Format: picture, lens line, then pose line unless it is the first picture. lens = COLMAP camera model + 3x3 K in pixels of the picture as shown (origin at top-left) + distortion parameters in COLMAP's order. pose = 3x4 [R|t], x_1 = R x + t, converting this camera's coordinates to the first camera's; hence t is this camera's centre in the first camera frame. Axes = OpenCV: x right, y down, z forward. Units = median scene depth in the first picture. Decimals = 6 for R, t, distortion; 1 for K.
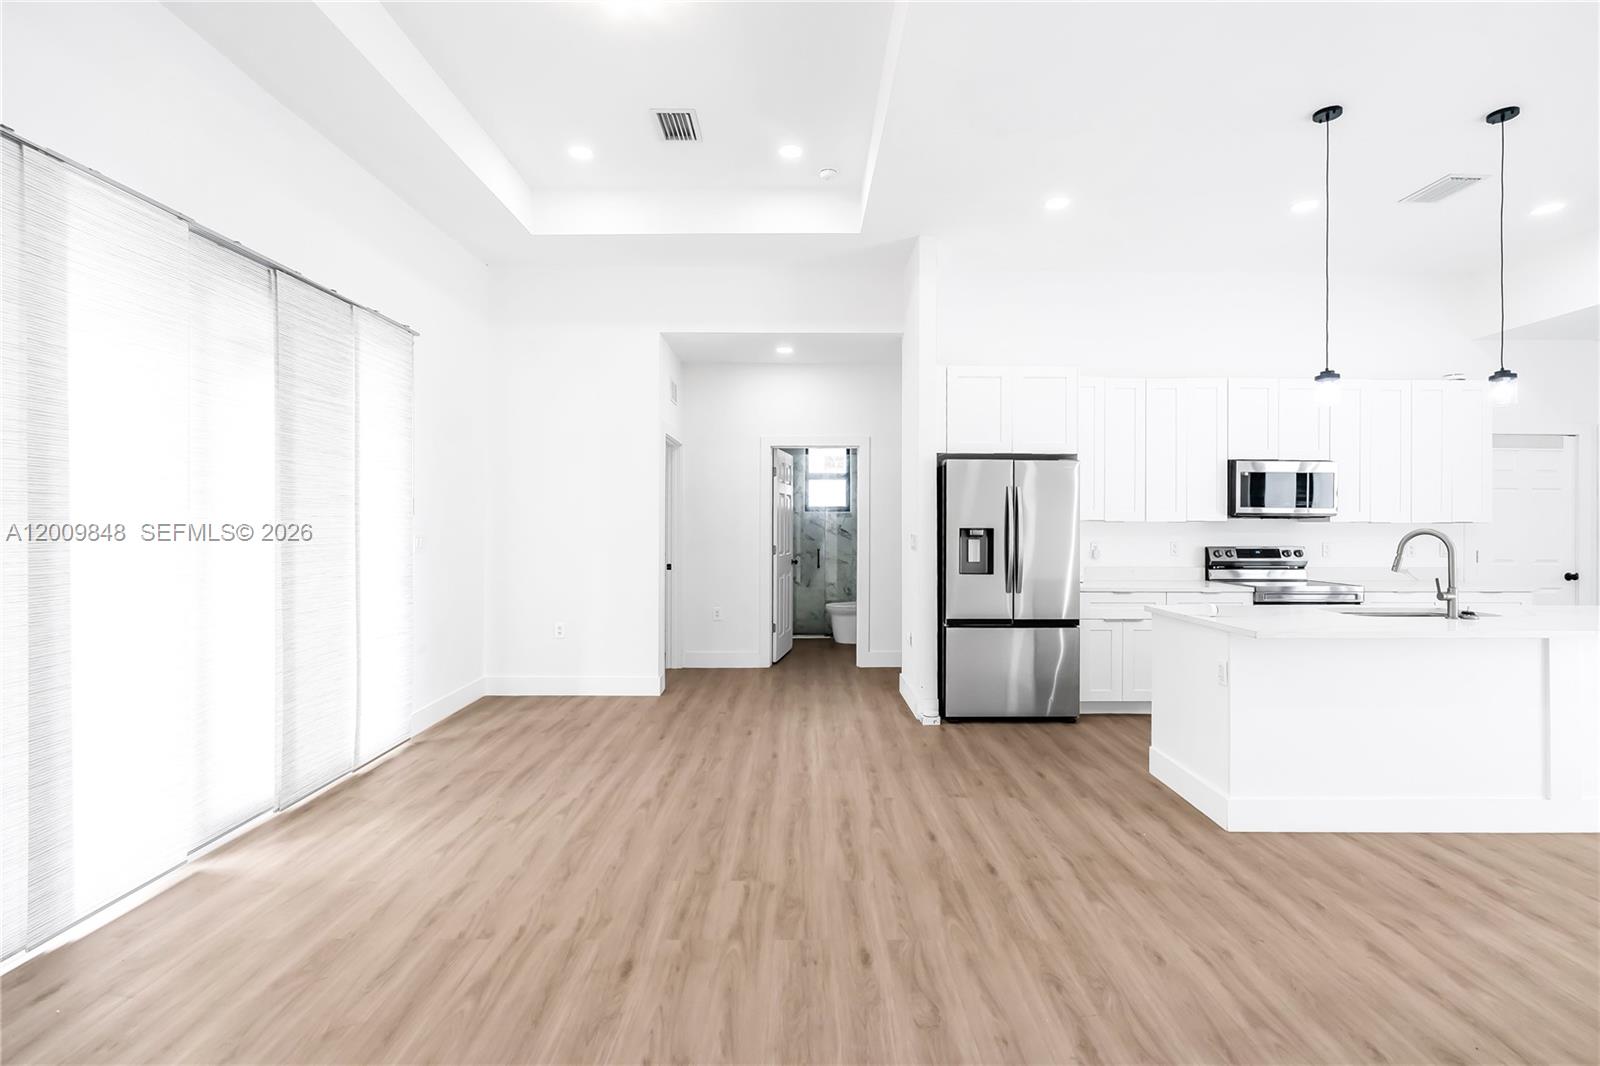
lens RADIAL K [[712.8, 0, 800.4], [0, 712.8, 522.3], [0, 0, 1]] dist [-0.001148, 0.000315]
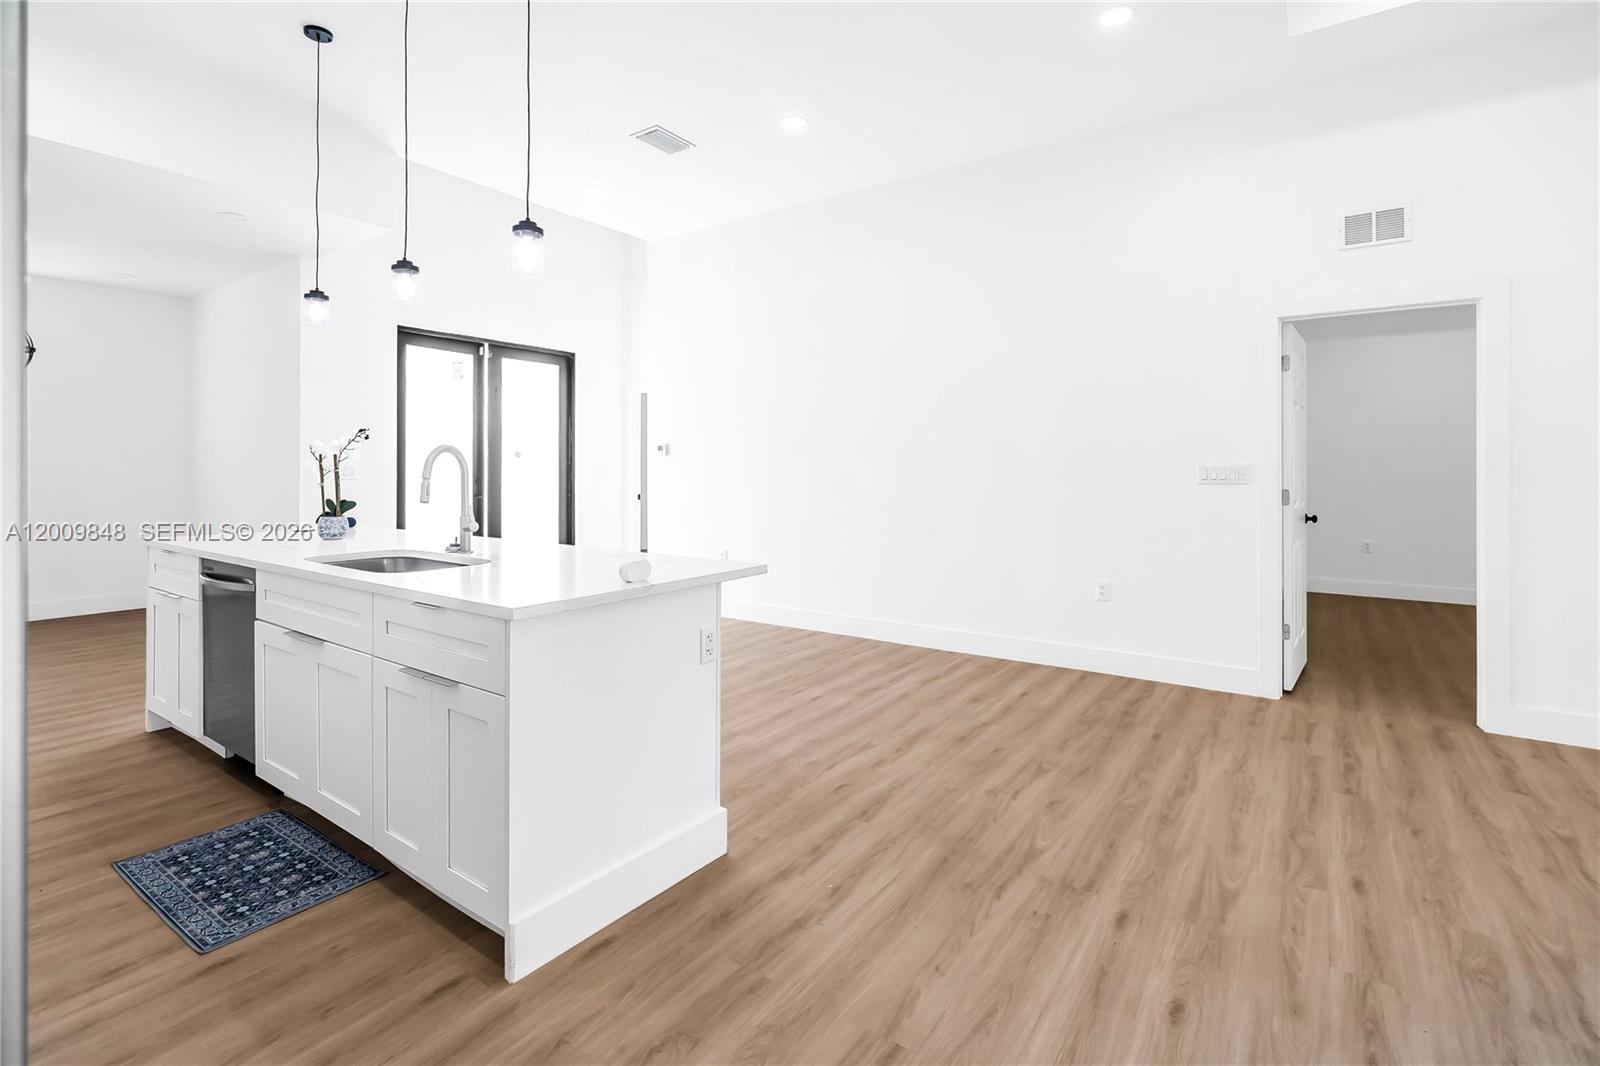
lens RADIAL K [[732.6, 0, 811.7], [0, 732.6, 470.2], [0, 0, 1]] dist [-0.003158, 0.000377]
pose [[-0.822992, -0.004214, 0.568037, 0.108209], [-0.004764, 0.999989, 0.000516, 0.041890], [-0.568033, -0.002281, -0.823003, 1.715425]]
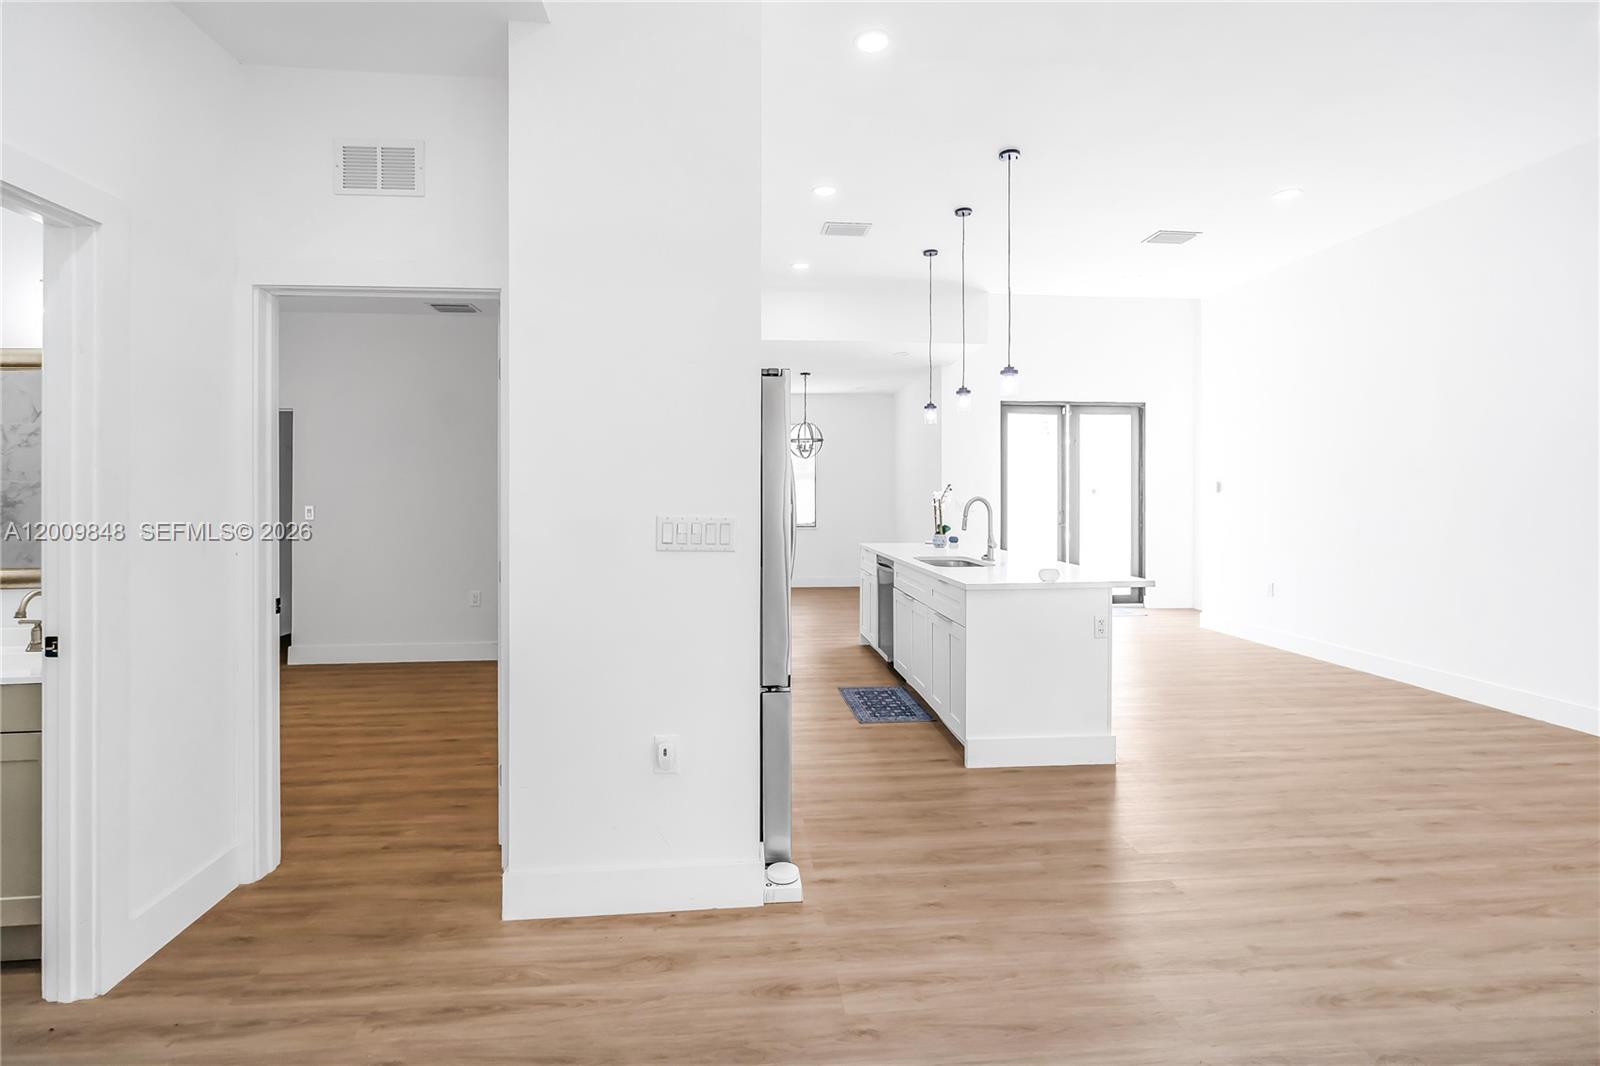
lens RADIAL K [[723.5, 0, 793.0], [0, 723.5, 497.2], [0, 0, 1]] dist [-0.004556, 0.000470]
pose [[-0.089967, -0.004895, 0.995933, -0.540944], [-0.000058, 0.999988, 0.004909, 0.004825], [-0.995945, 0.000383, -0.089967, 1.759164]]
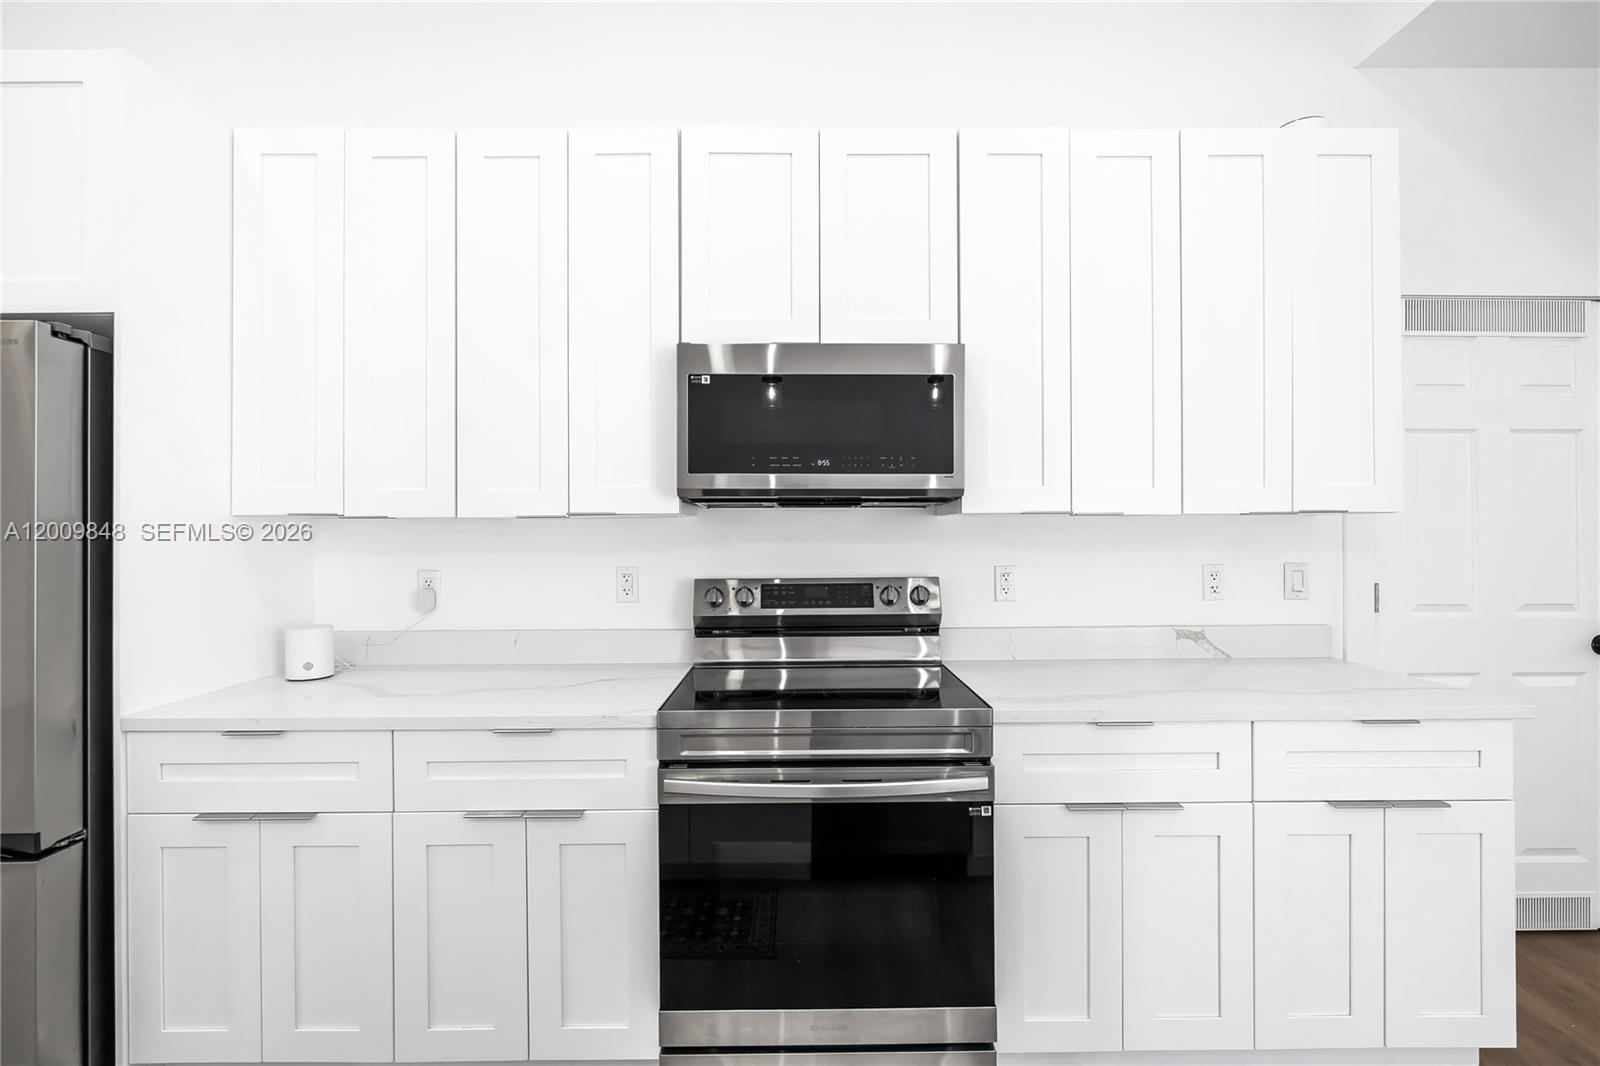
lens RADIAL K [[712.8, 0, 800.4], [0, 712.8, 522.3], [0, 0, 1]] dist [-0.001148, 0.000315]
pose [[0.999804, -0.002593, 0.019621, 1.199938], [0.002610, 0.999996, -0.000848, 0.007784], [-0.019619, 0.000899, 0.999807, 1.170306]]
